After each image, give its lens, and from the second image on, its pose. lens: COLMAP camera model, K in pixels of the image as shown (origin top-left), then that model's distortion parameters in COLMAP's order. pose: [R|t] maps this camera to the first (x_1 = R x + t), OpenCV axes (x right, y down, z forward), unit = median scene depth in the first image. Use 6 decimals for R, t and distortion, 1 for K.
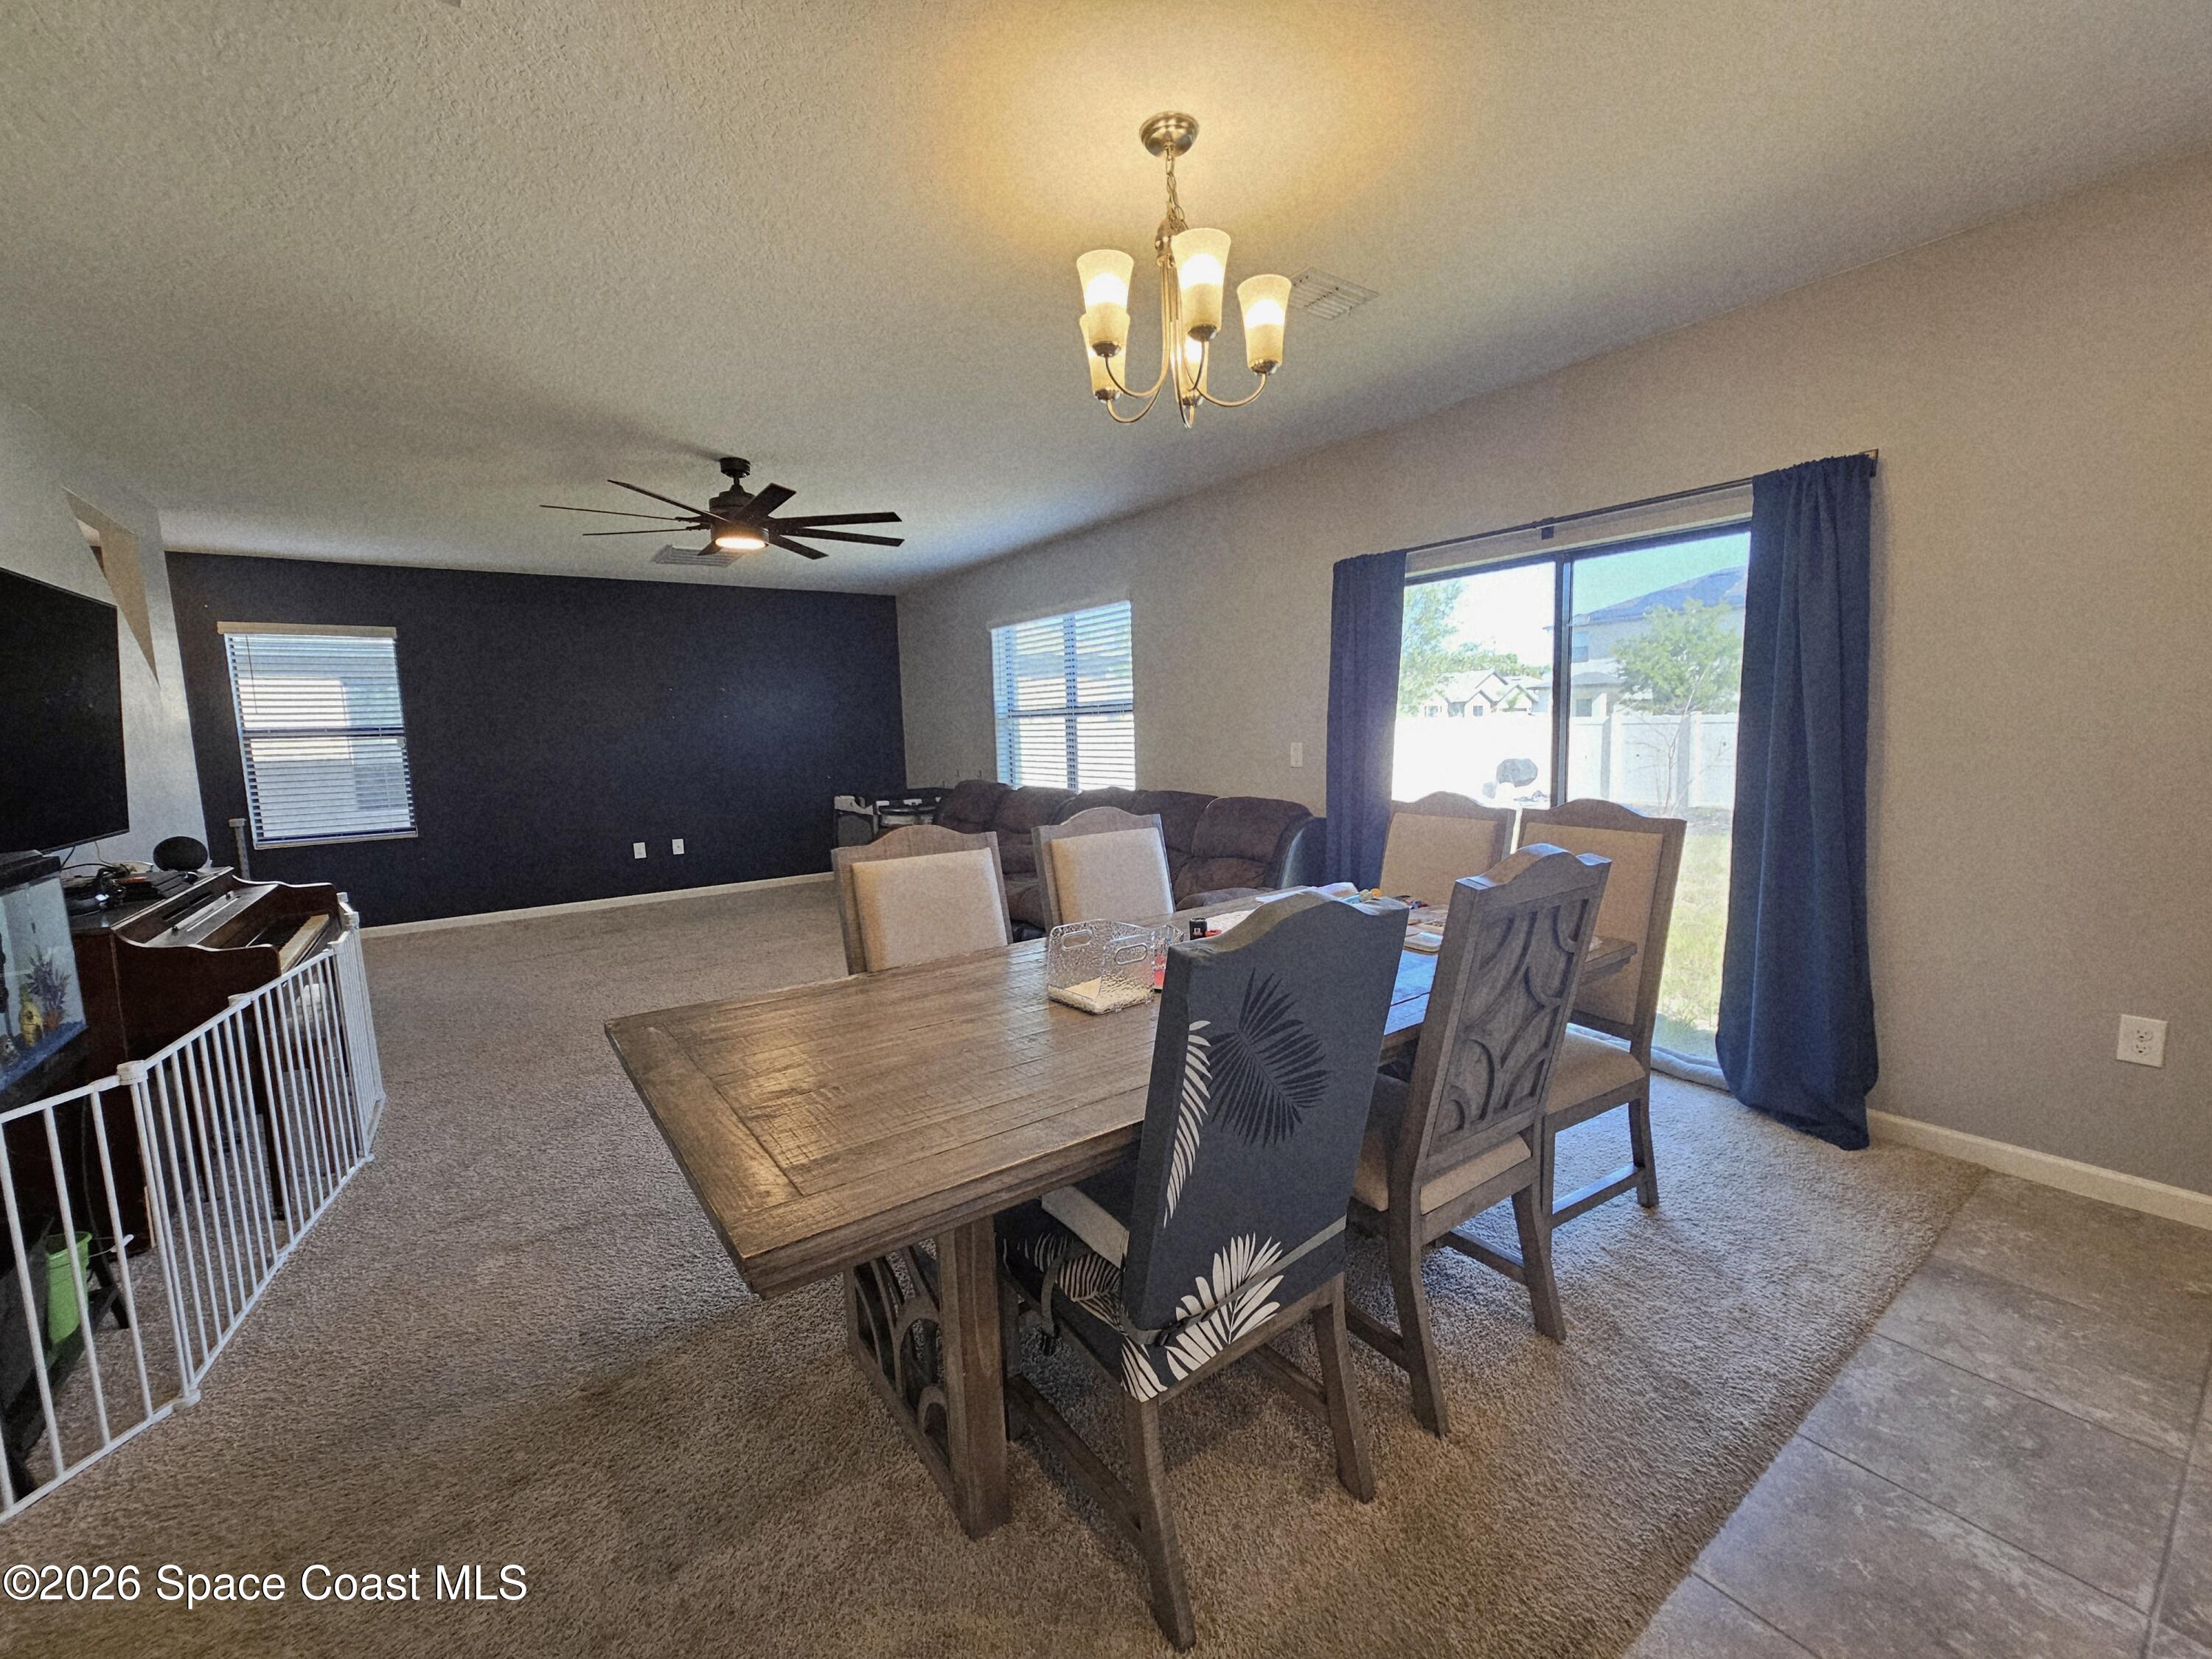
lens RADIAL K [[899.5, 0, 1108.0], [0, 899.5, 829.8], [0, 0, 1]] dist [-0.001033, -0.000013]
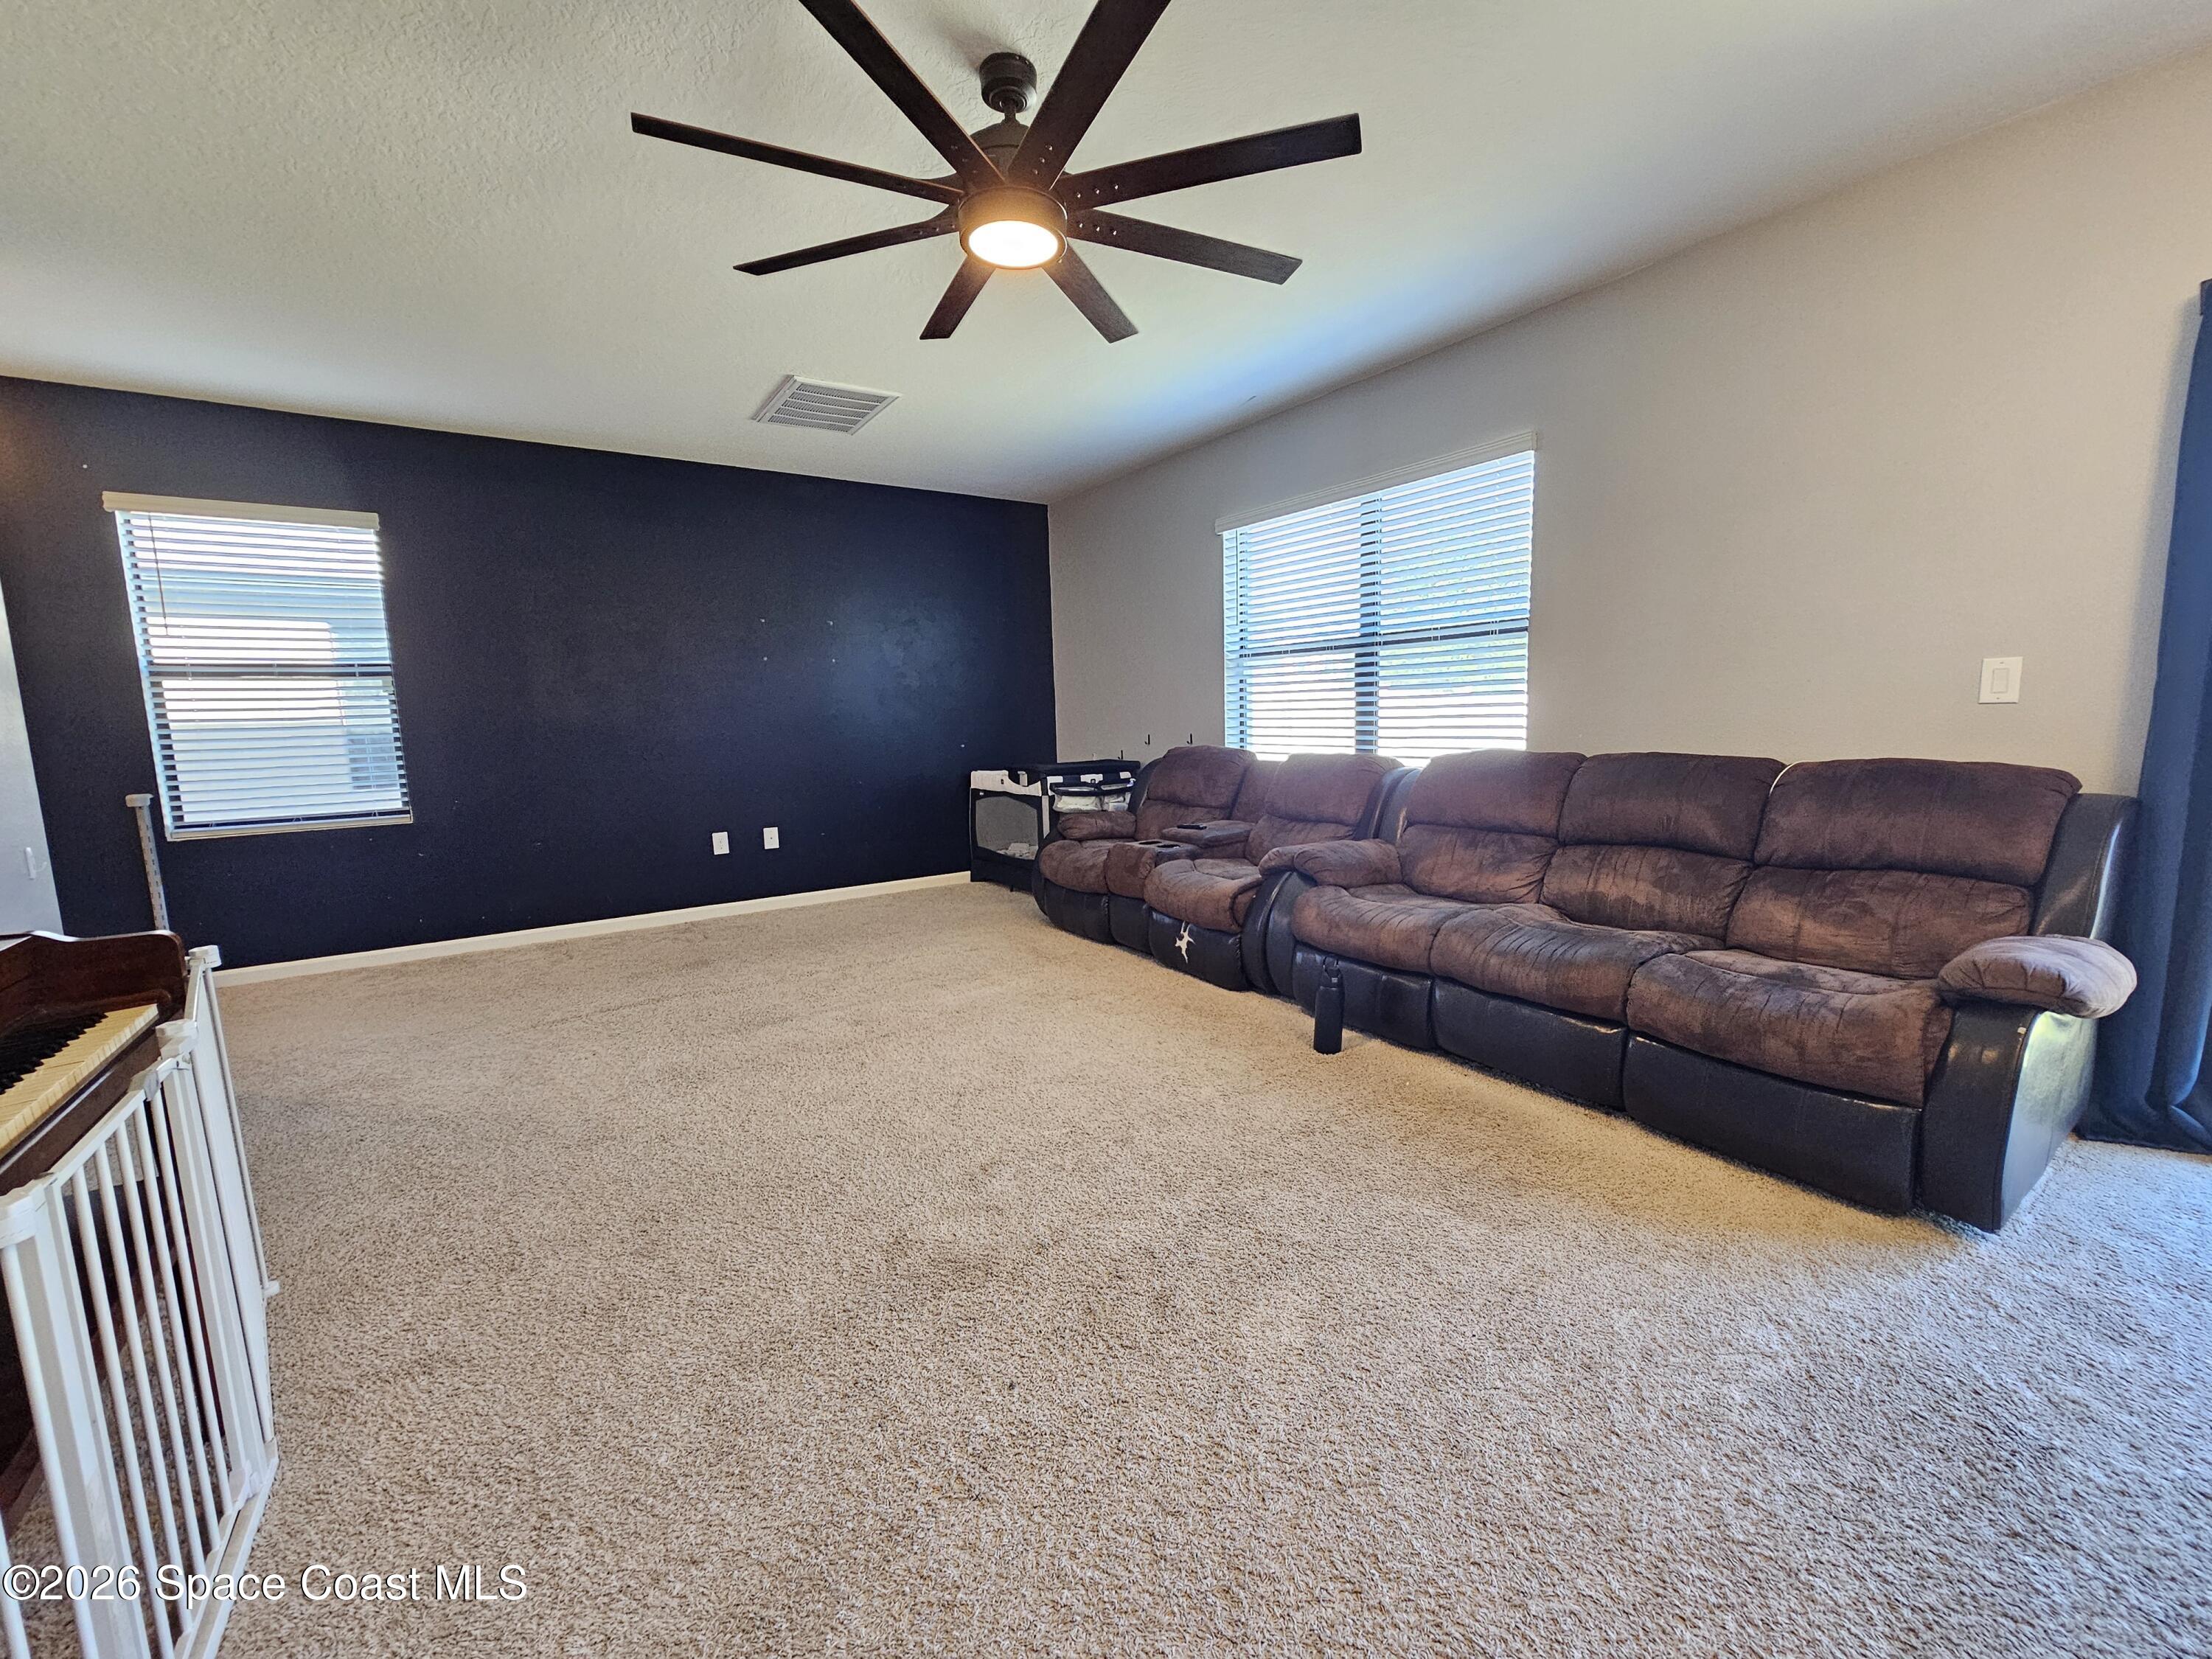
lens RADIAL K [[899.5, 0, 1105.9], [0, 899.5, 834.7], [0, 0, 1]] dist [-0.001033, -0.000013]
pose [[0.999830, 0.005088, -0.017717, -0.223855], [-0.004788, 0.999845, 0.016915, 0.002562], [0.017800, -0.016827, 0.999700, 0.319347]]
